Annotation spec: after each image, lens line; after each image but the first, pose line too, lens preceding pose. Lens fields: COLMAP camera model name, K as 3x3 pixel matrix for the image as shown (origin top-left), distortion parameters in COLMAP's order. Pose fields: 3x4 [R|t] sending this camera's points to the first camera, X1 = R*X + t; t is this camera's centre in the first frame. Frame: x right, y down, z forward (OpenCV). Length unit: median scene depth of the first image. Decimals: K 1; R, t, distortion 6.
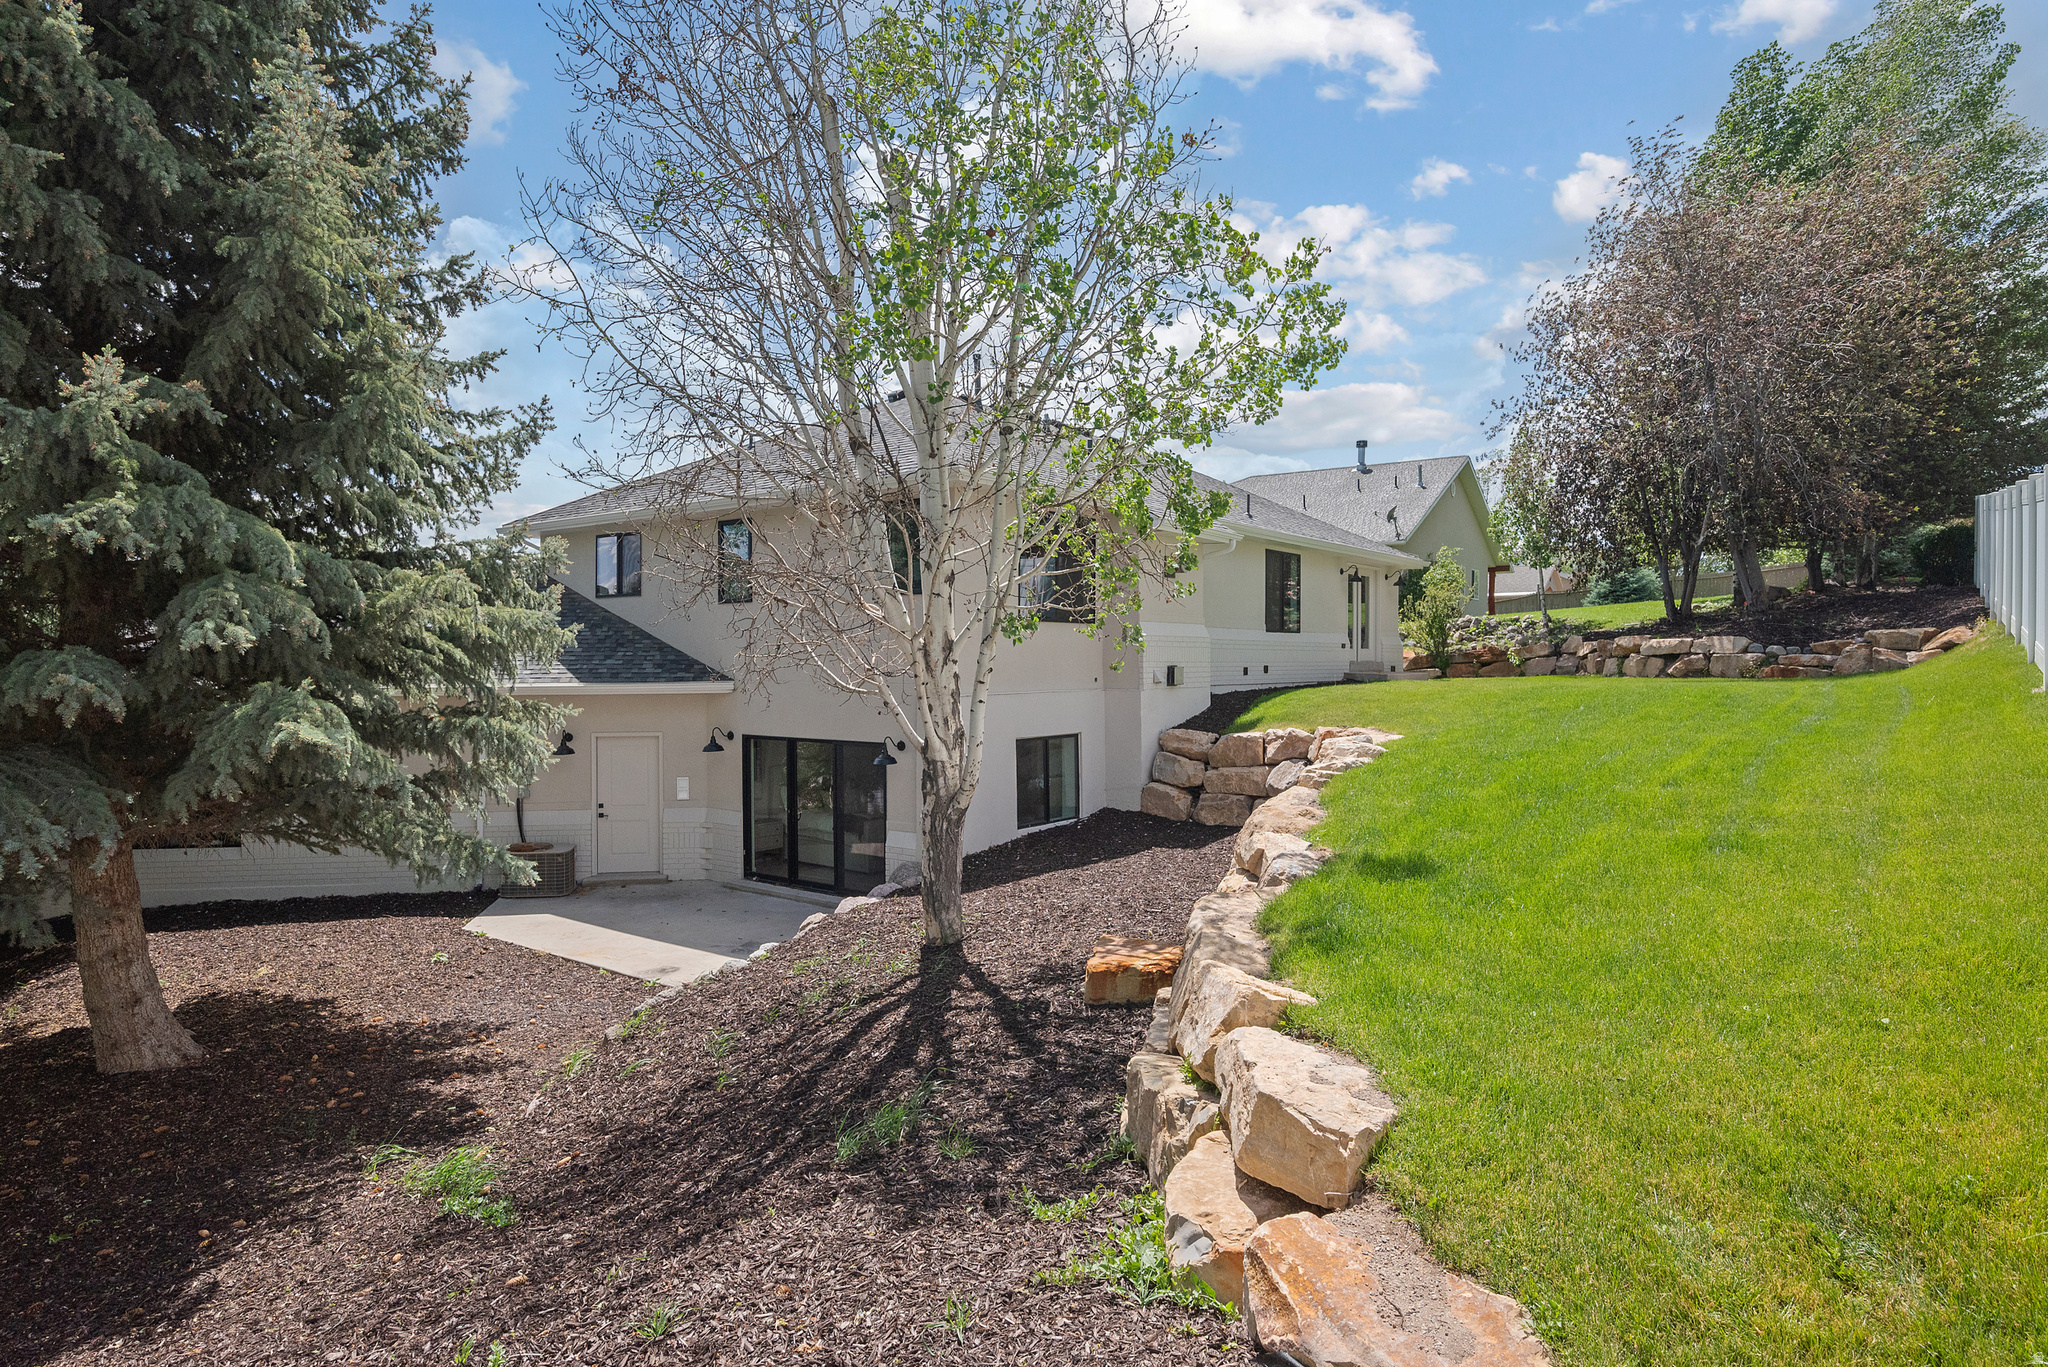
lens RADIAL K [[1152.4, 0, 1025.1], [0, 1152.4, 677.8], [0, 0, 1]] dist [-0.000682, -0.003012]
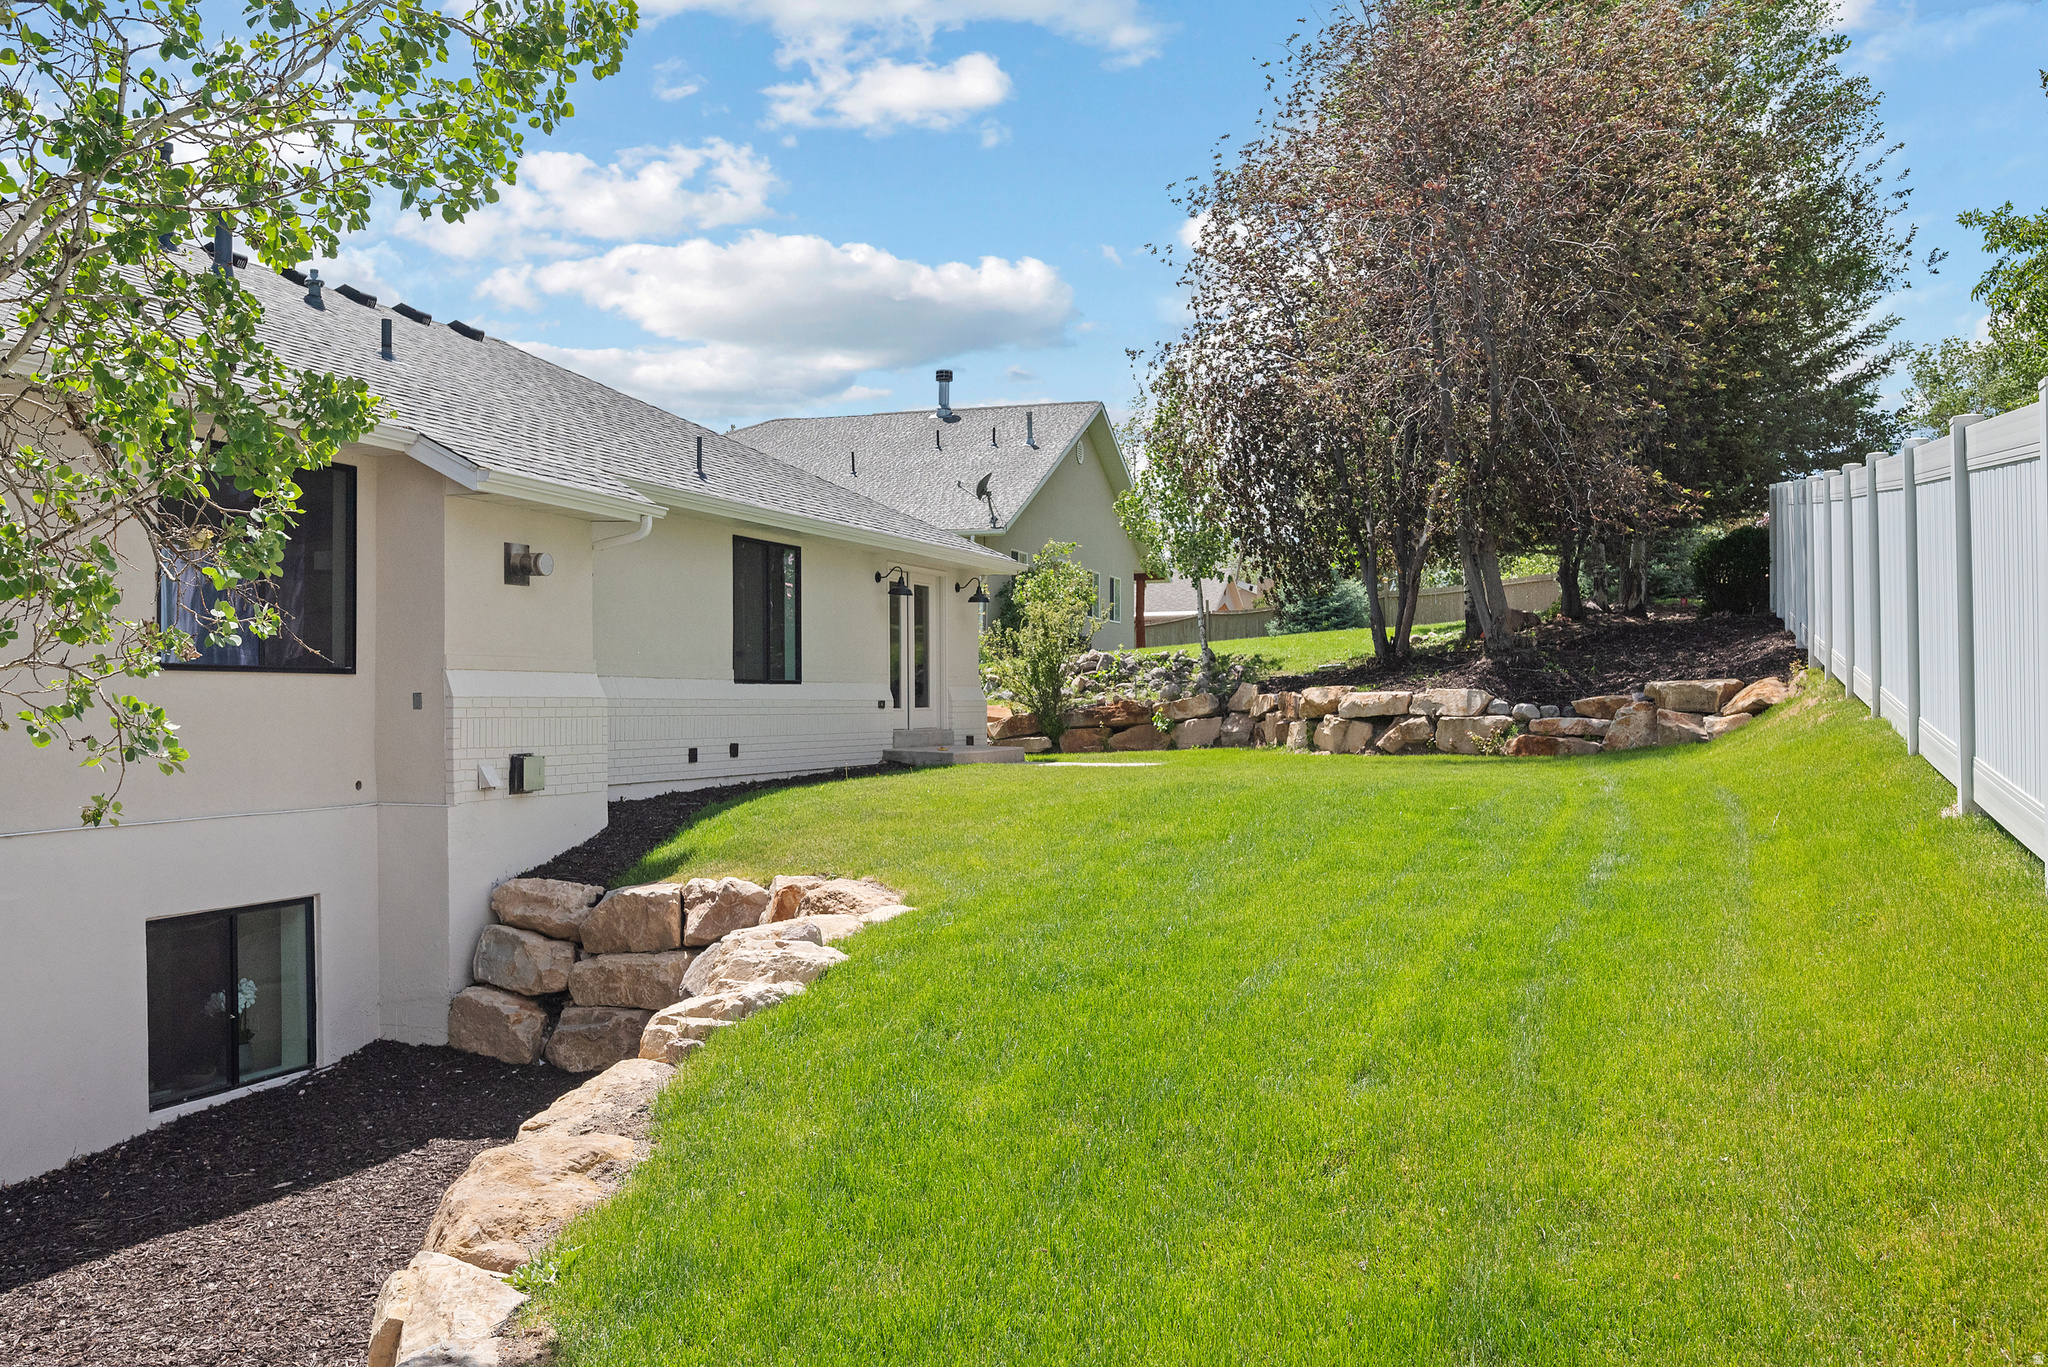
lens RADIAL K [[1788.9, 0, 1025.1], [0, 1788.9, 676.8], [0, 0, 1]] dist [-0.004937, -0.000562]
pose [[0.951828, 0.000840, 0.306632, 0.164378], [0.009264, 0.999461, -0.031496, -0.030467], [-0.306493, 0.032819, 0.951307, 0.279958]]
